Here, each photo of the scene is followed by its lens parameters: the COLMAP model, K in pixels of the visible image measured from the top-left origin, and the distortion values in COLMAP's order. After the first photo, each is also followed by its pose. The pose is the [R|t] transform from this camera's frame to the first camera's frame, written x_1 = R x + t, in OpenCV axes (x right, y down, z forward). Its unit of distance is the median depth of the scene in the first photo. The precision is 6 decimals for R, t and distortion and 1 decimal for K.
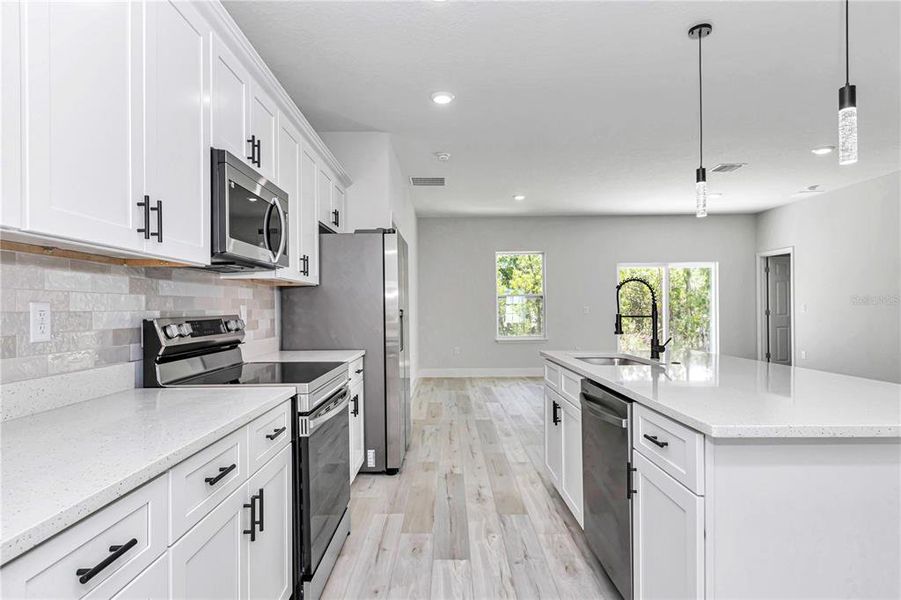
lens RADIAL K [[492.0, 0, 443.8], [0, 492.0, 303.7], [0, 0, 1]] dist [0.007297, -0.002169]
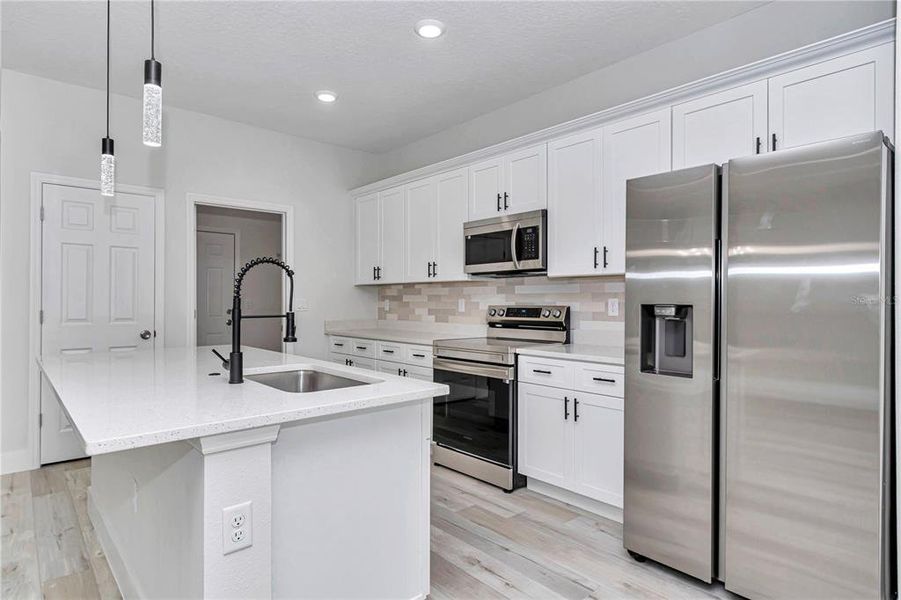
lens RADIAL K [[492.0, 0, 448.9], [0, 492.0, 299.7], [0, 0, 1]] dist [0.007297, -0.002169]
pose [[-0.743340, 0.004492, -0.668899, 0.509319], [0.009399, 0.999949, -0.003730, 0.006063], [0.668848, -0.009059, -0.743344, 1.307431]]
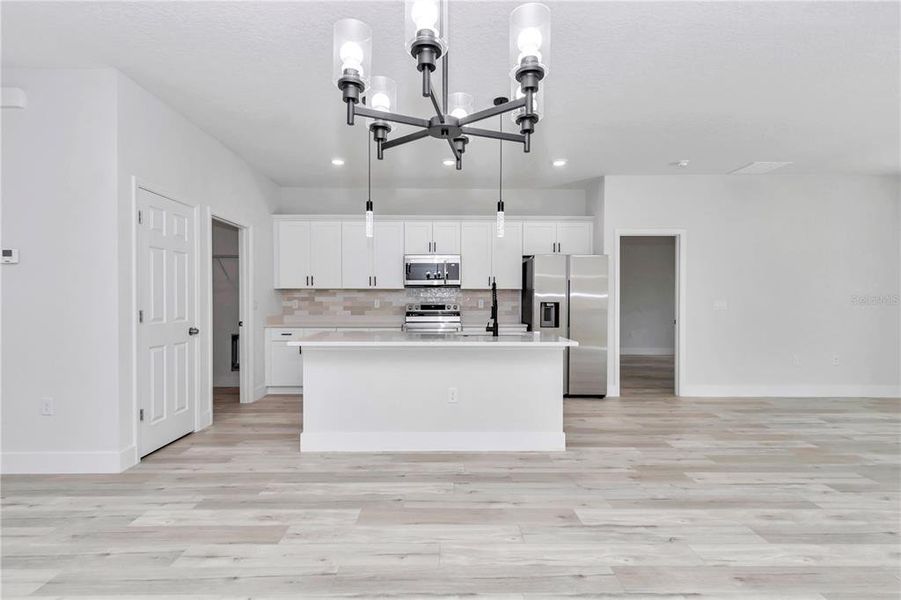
lens RADIAL K [[403.3, 0, 456.1], [0, 403.3, 299.6], [0, 0, 1]] dist [0.001604, 0.000120]
pose [[0.017717, 0.003658, -0.999836, 1.281319], [0.007866, 0.999962, 0.003798, -0.004606], [0.999812, -0.007932, 0.017688, 0.698469]]
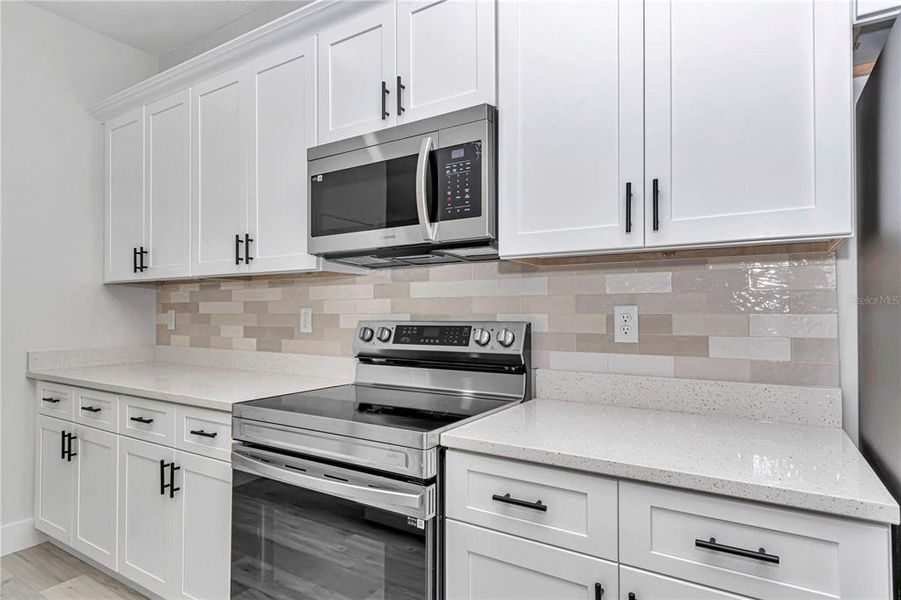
lens RADIAL K [[492.0, 0, 447.3], [0, 492.0, 306.2], [0, 0, 1]] dist [0.007297, -0.002169]
pose [[-0.524656, -0.002405, -0.851311, 0.125935], [0.012101, 0.999874, -0.010282, 0.005908], [0.851228, -0.015696, -0.524561, 0.922830]]
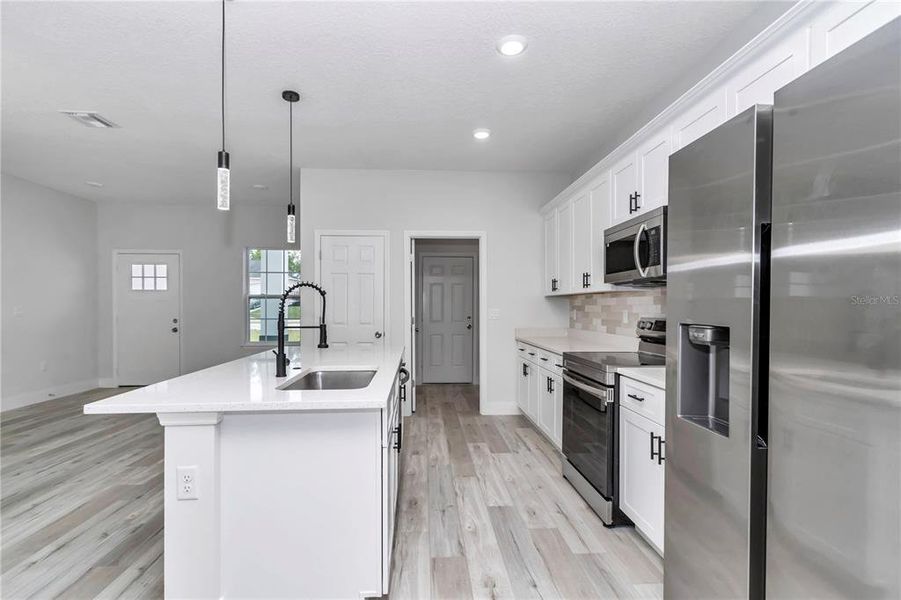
lens RADIAL K [[422.1, 0, 450.7], [0, 422.1, 307.3], [0, 0, 1]] dist [0.006266, 0.000173]
pose [[-0.997025, 0.006357, -0.076817, 0.151205], [0.006930, 0.999950, -0.007190, -0.001595], [0.076768, -0.007701, -0.997019, 1.381001]]
